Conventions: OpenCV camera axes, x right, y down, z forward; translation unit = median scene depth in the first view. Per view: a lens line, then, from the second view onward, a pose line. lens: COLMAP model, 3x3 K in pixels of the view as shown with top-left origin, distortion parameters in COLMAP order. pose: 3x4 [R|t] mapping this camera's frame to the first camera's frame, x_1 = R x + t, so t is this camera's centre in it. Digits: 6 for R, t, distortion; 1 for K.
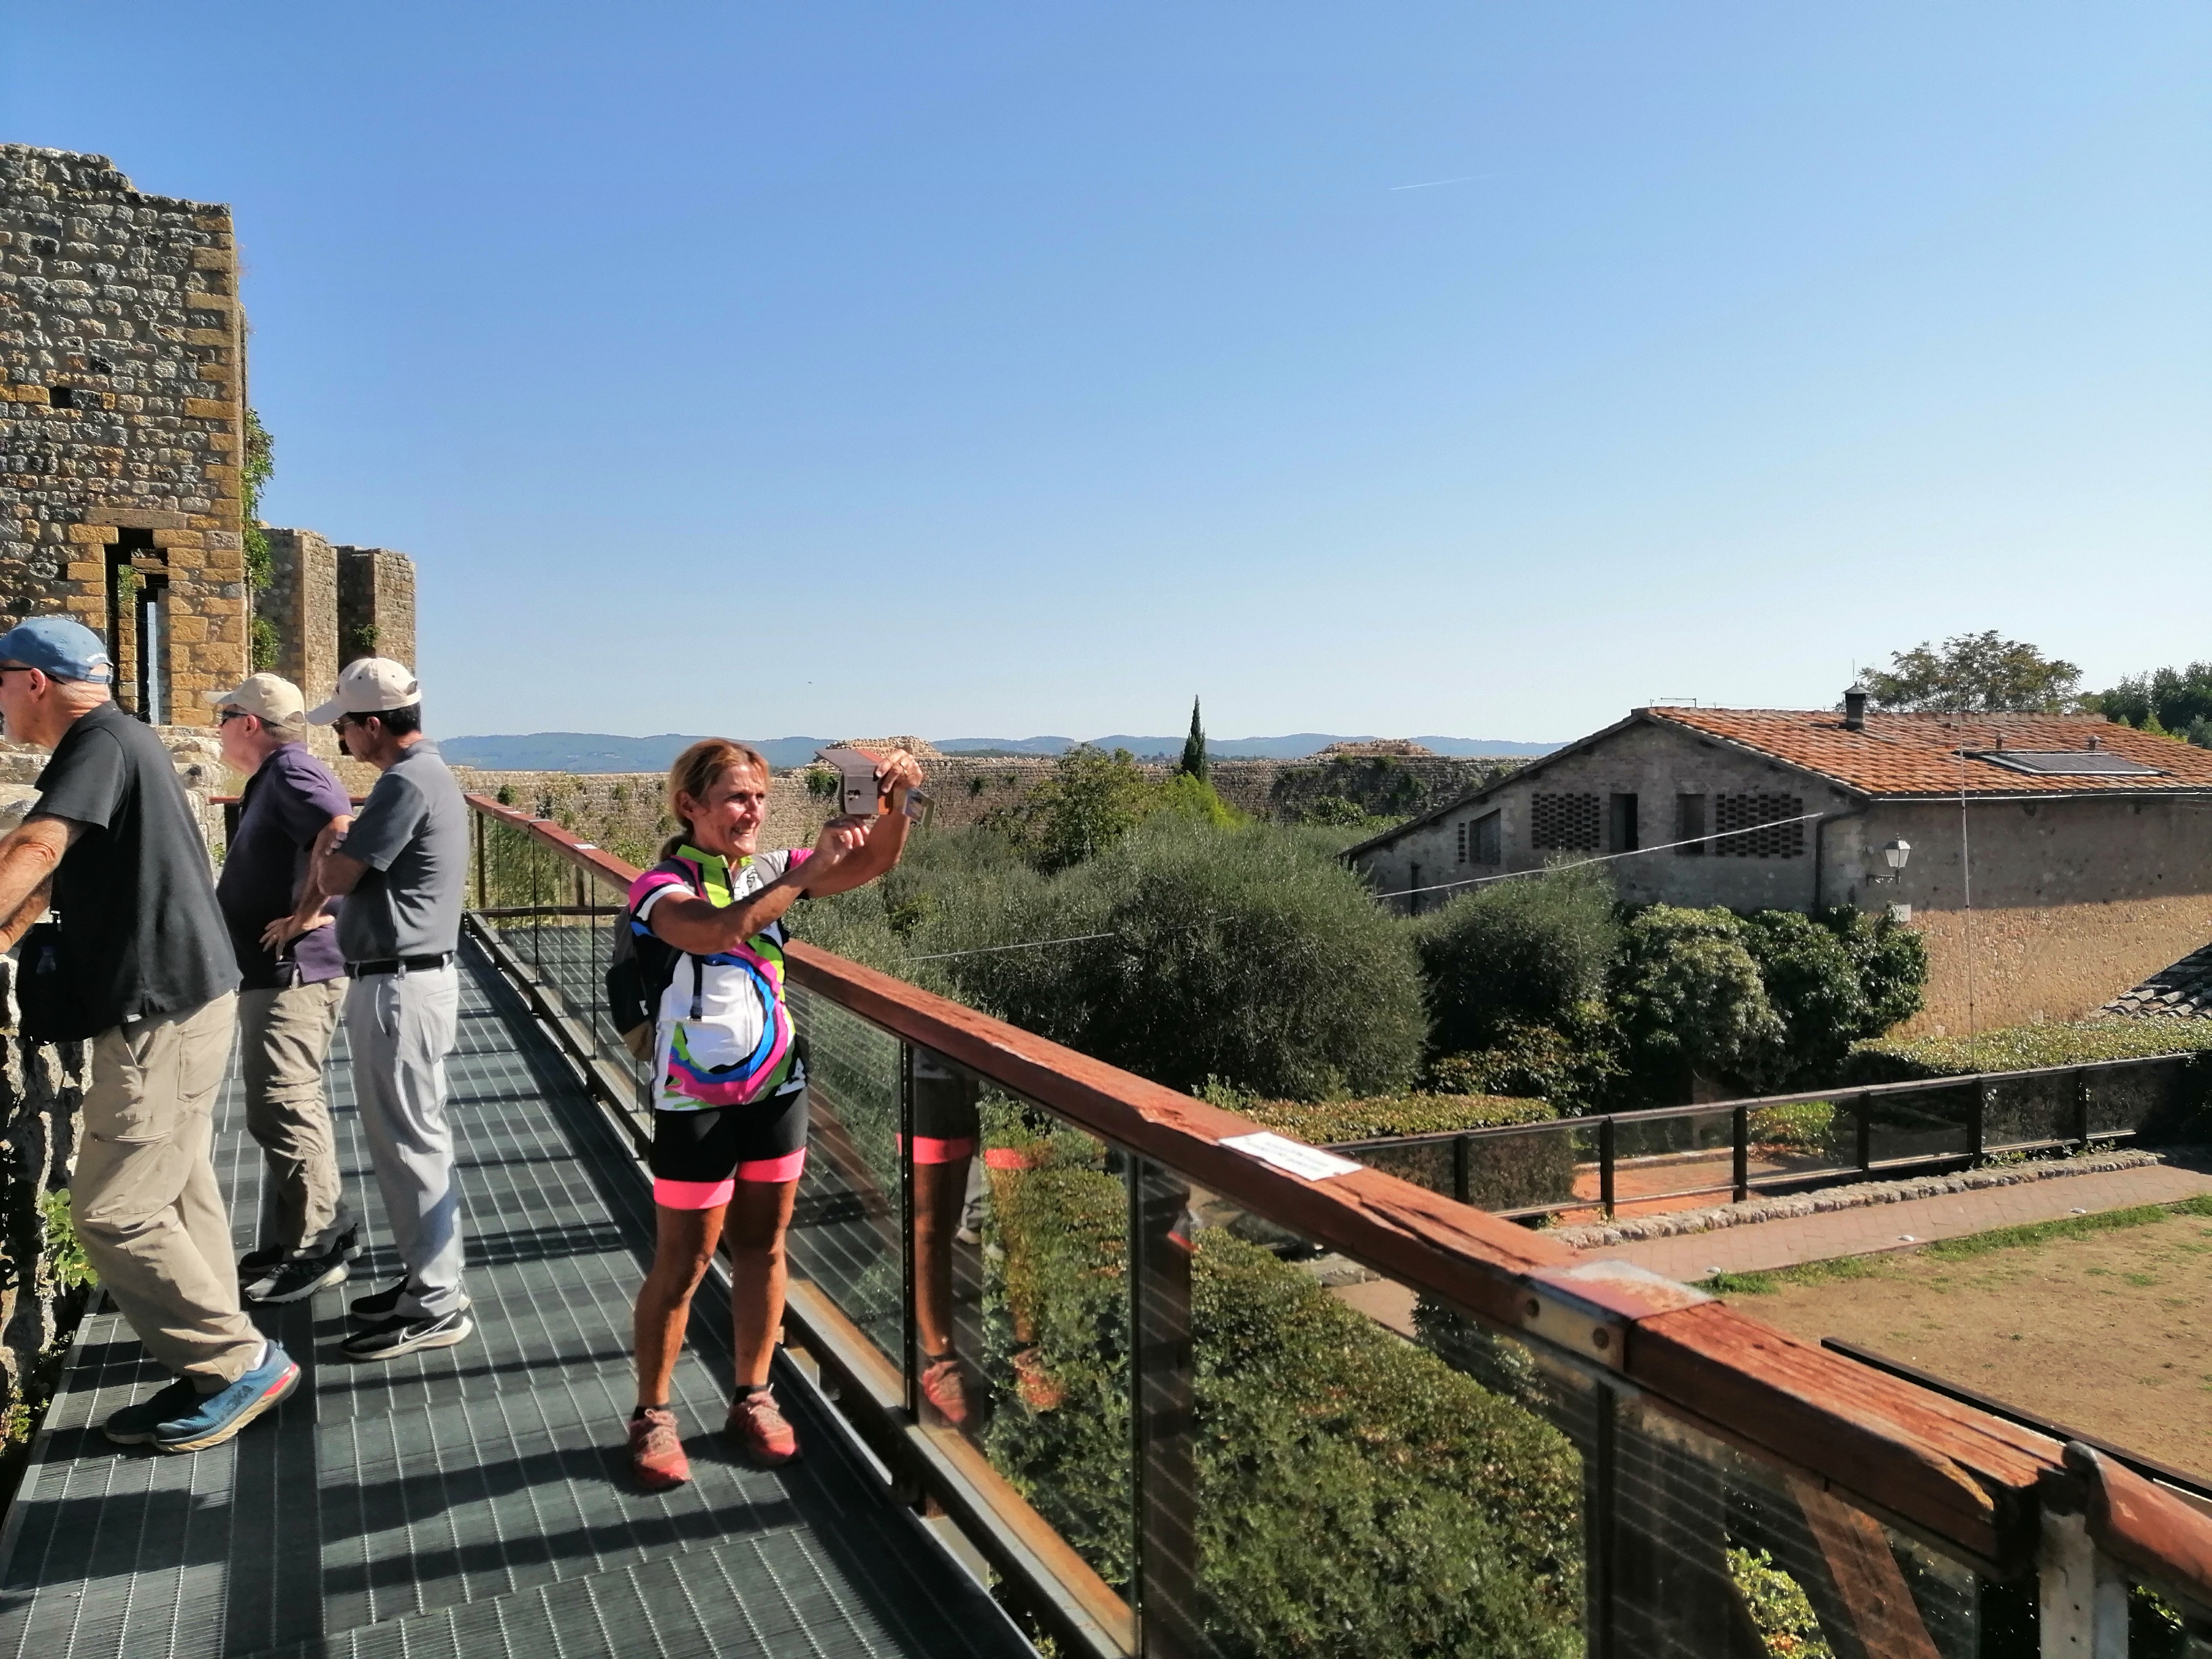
lens RADIAL K [[1756.8, 0, 1136.2], [0, 1756.8, 876.8], [0, 0, 1]] dist [0.018523, 0.008304]
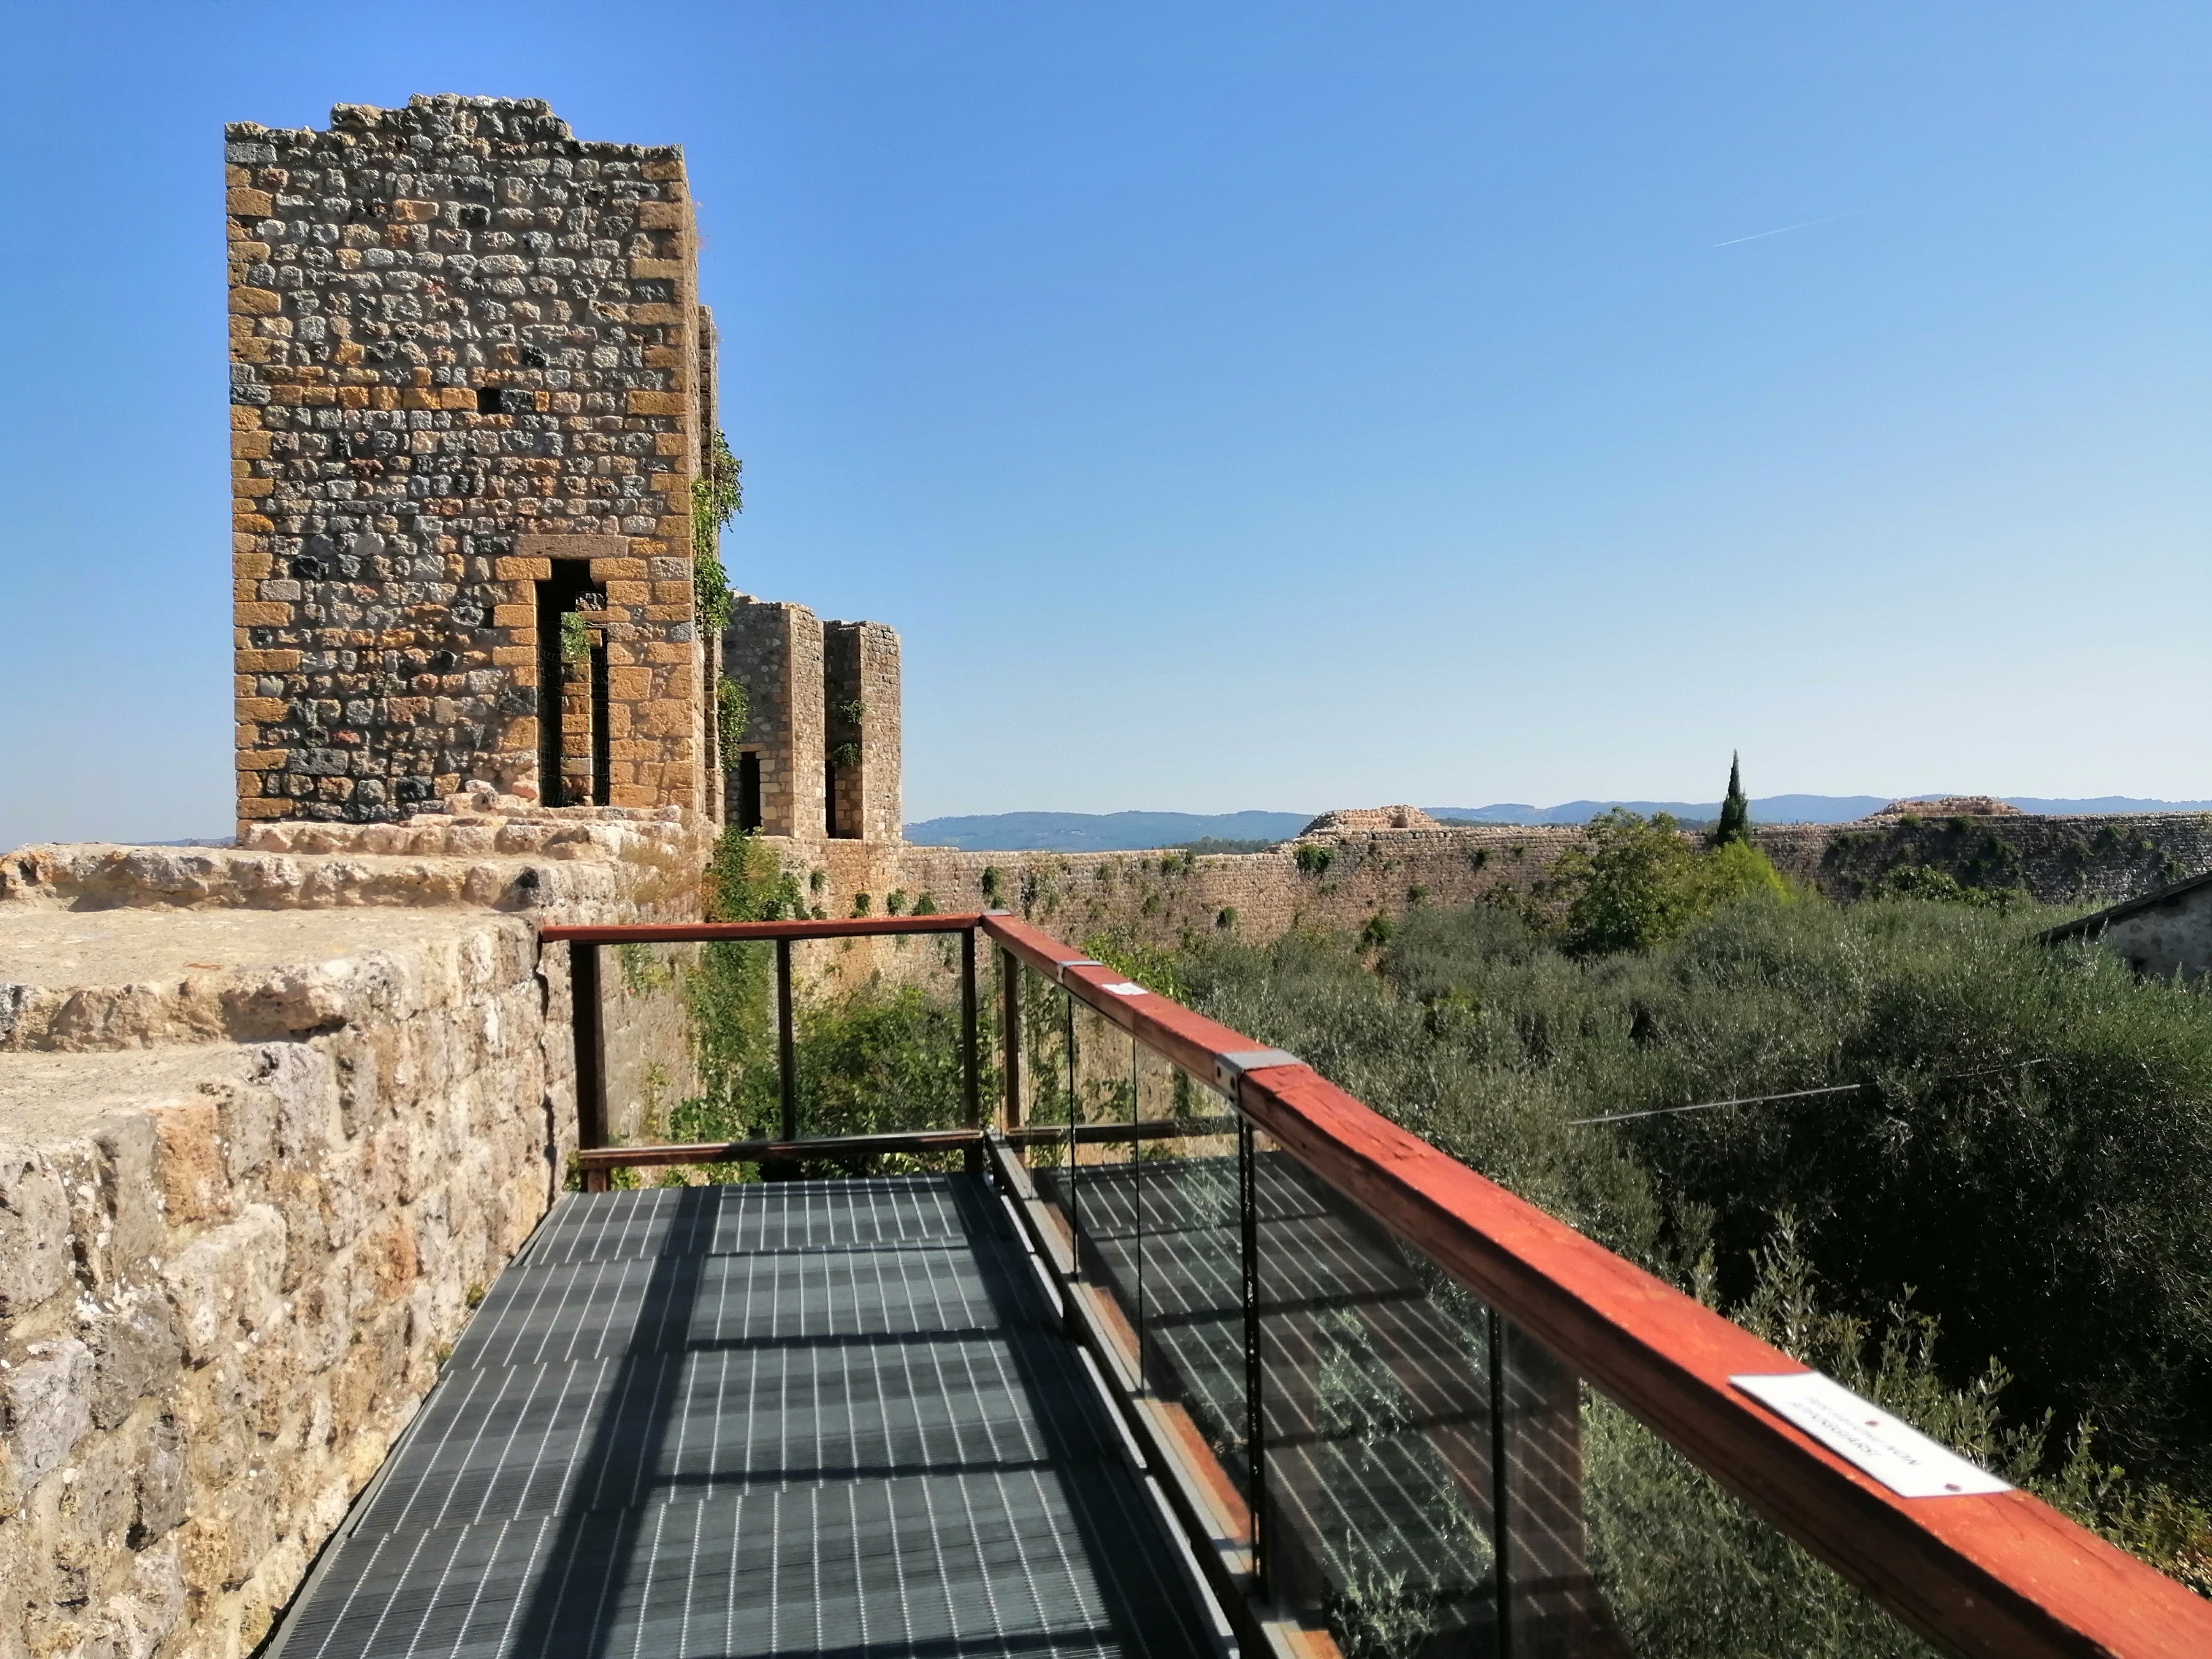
lens RADIAL K [[1756.8, 0, 1136.2], [0, 1756.8, 876.8], [0, 0, 1]] dist [0.018523, 0.008304]
pose [[0.967659, -0.011960, -0.251979, -0.122449], [0.001712, 0.999164, -0.040848, -0.021535], [0.252256, 0.039096, 0.966870, 0.306196]]
